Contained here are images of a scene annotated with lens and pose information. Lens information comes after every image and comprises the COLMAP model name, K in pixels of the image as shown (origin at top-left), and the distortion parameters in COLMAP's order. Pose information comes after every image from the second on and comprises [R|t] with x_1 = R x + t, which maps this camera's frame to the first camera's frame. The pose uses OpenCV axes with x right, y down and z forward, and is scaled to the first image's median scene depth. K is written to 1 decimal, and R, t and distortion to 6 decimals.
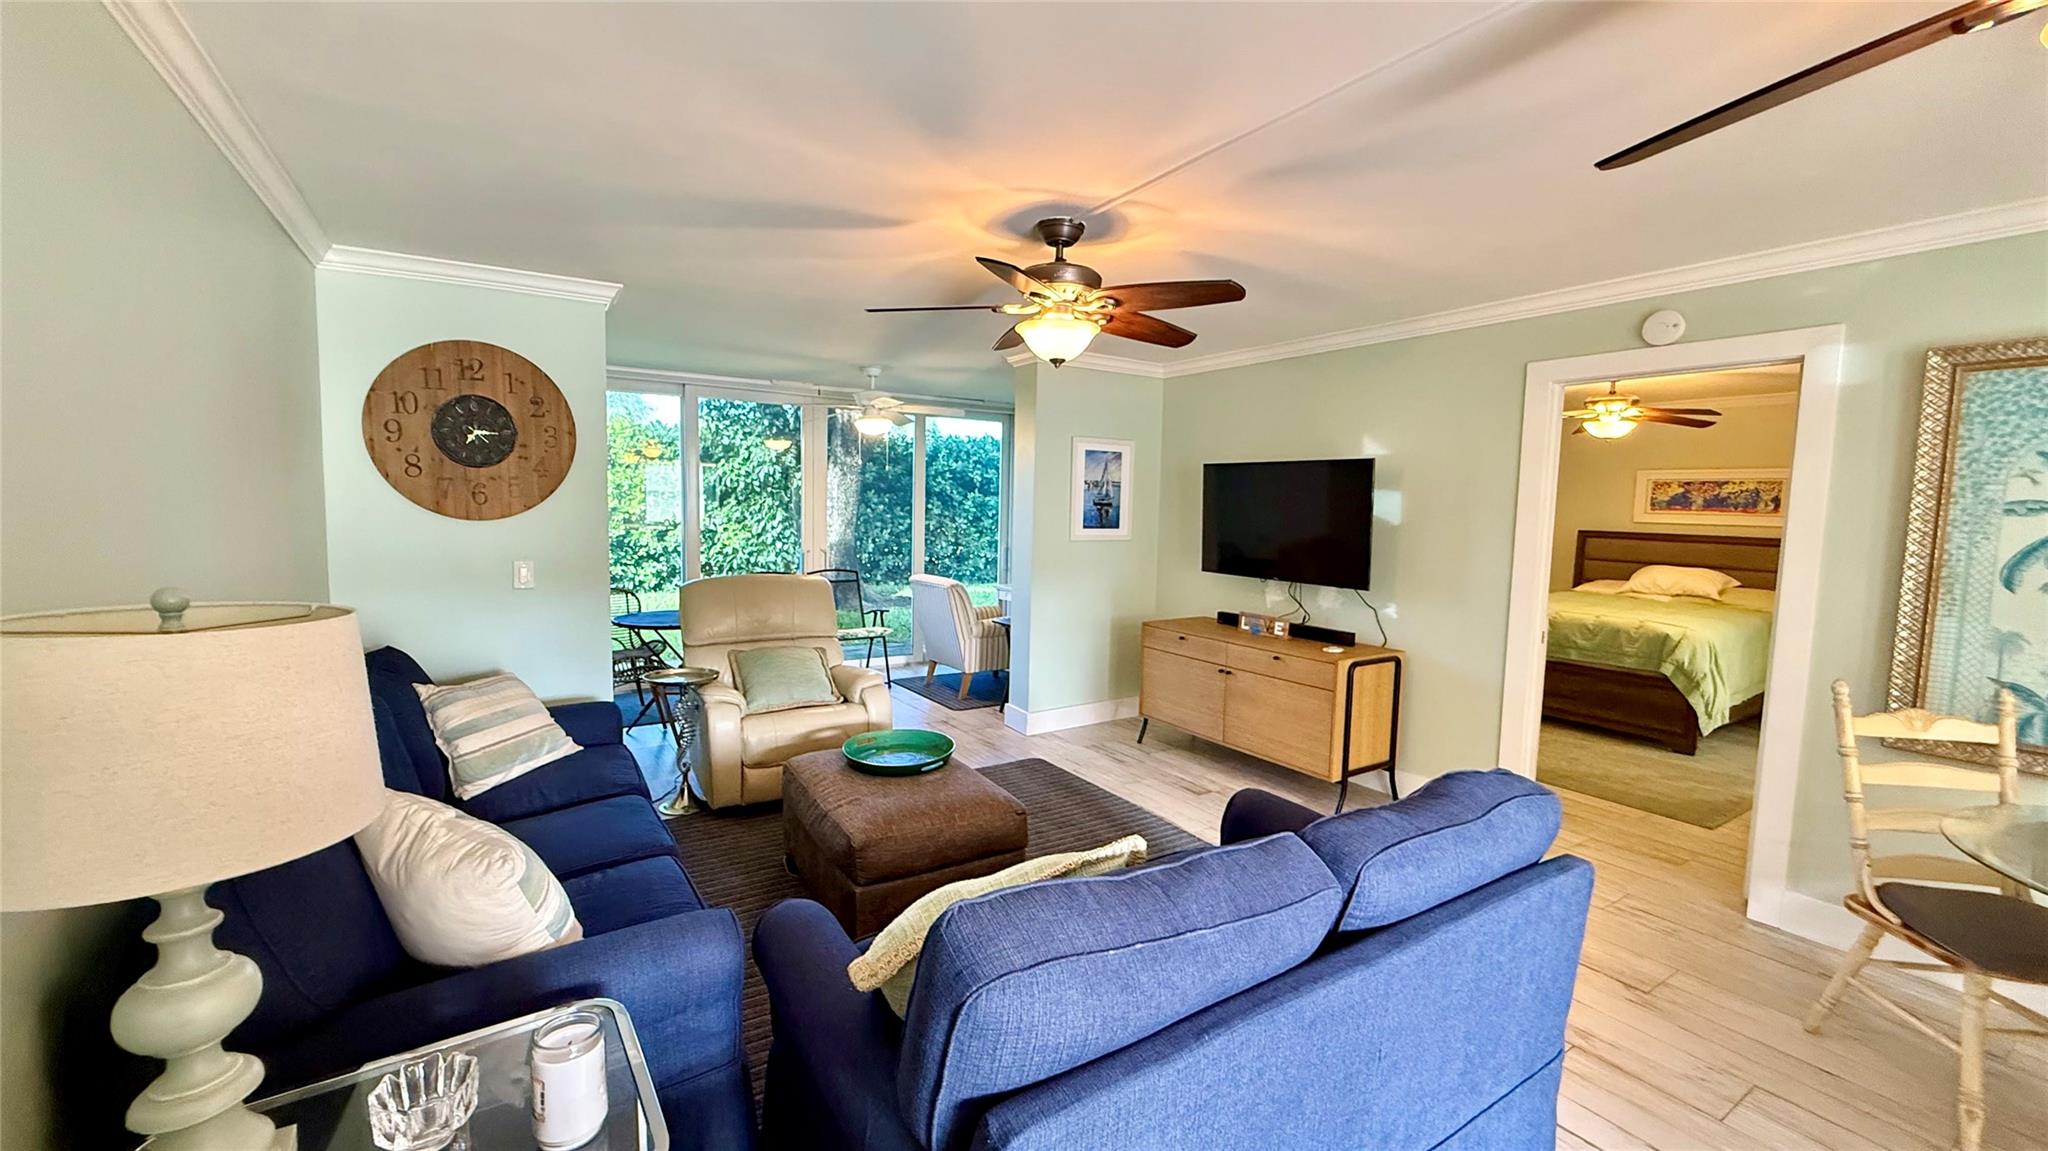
lens RADIAL K [[822.4, 0, 1016.7], [0, 822.4, 585.3], [0, 0, 1]] dist [0.002992, -0.000477]
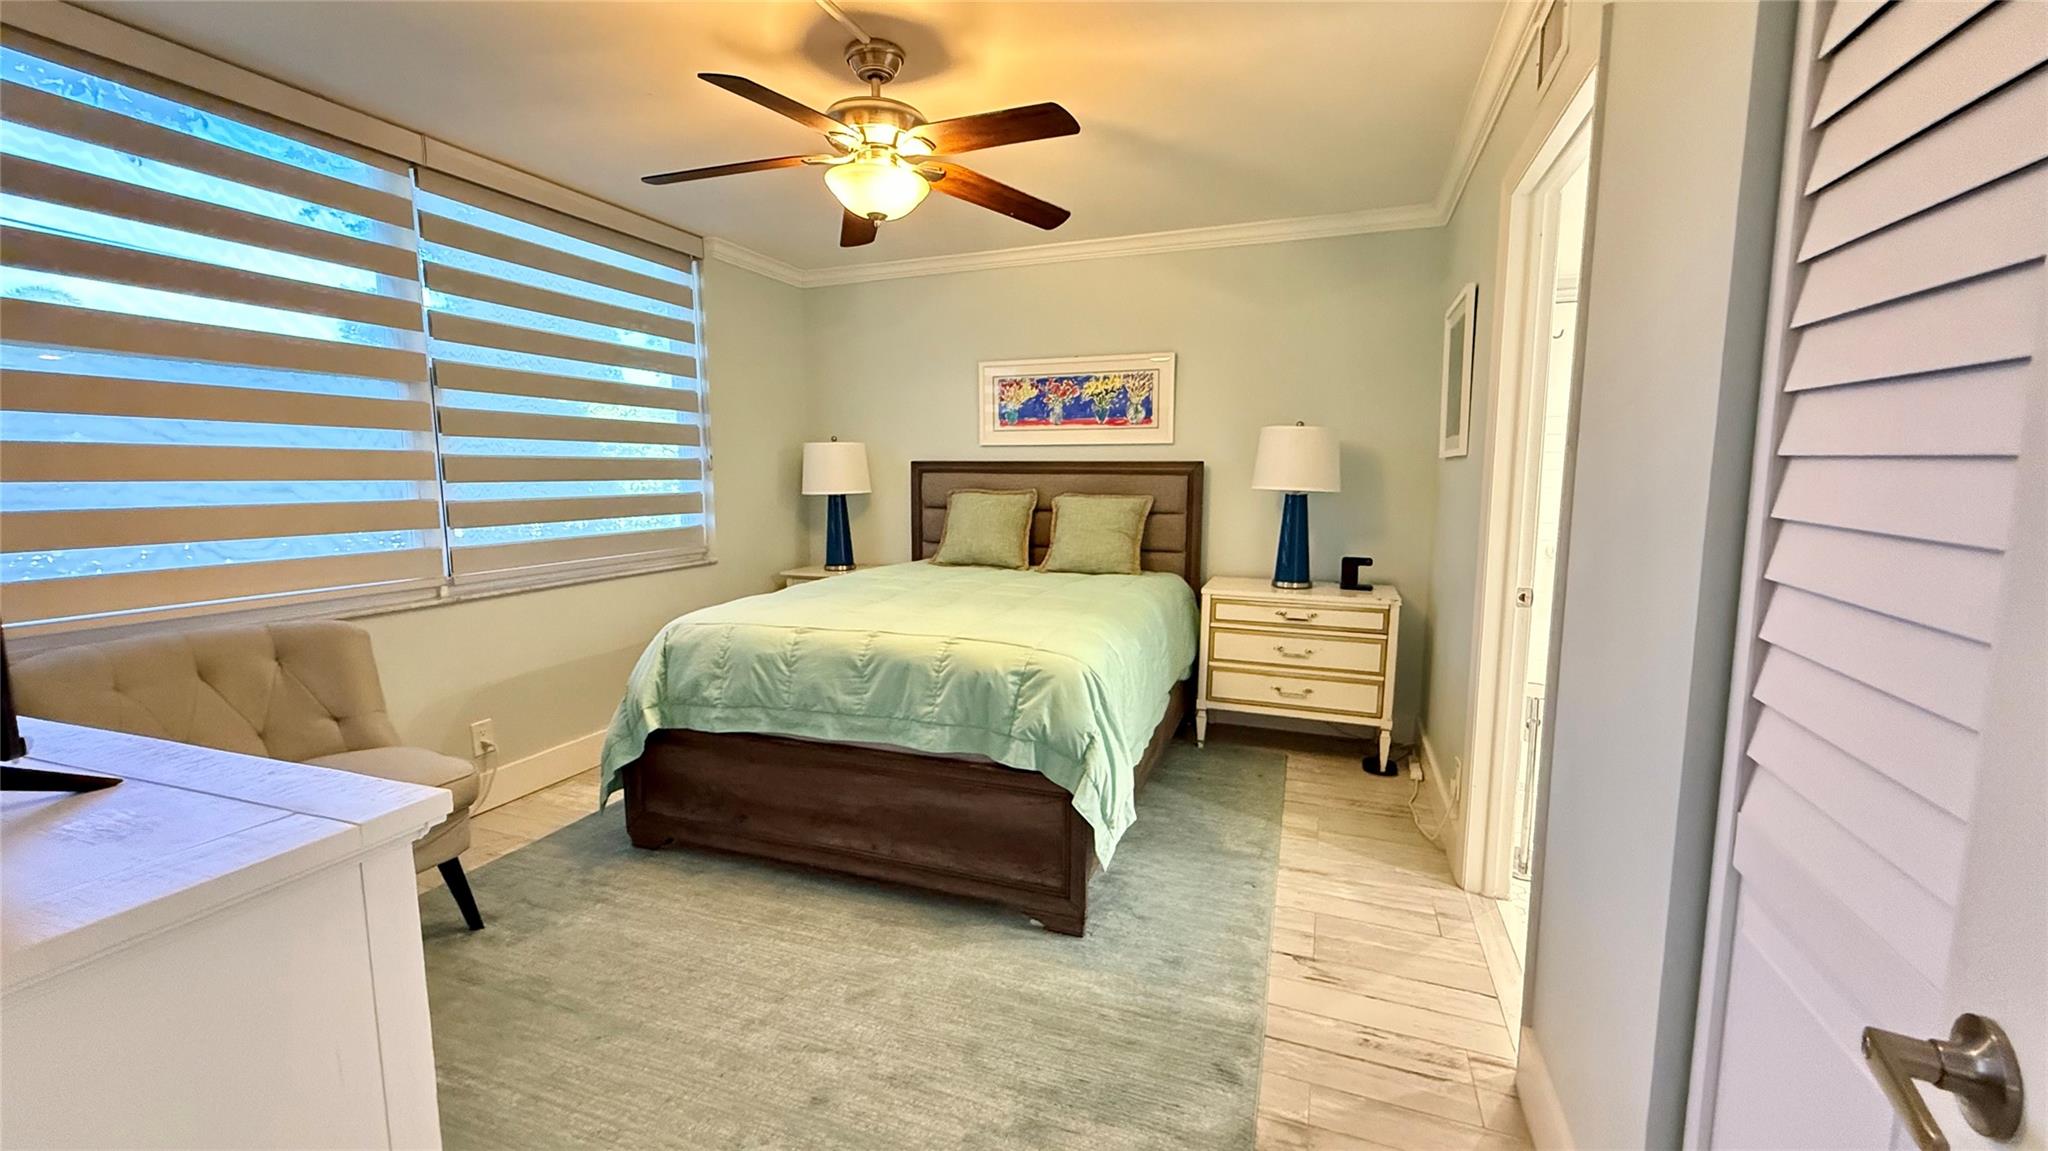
lens RADIAL K [[822.4, 0, 1022.8], [0, 822.4, 582.2], [0, 0, 1]] dist [0.002992, -0.000477]
pose [[0.798019, -0.080957, 0.597170, 0.430055], [0.070843, 0.996667, 0.040446, 0.005305], [-0.598454, 0.010029, 0.801094, 0.524707]]
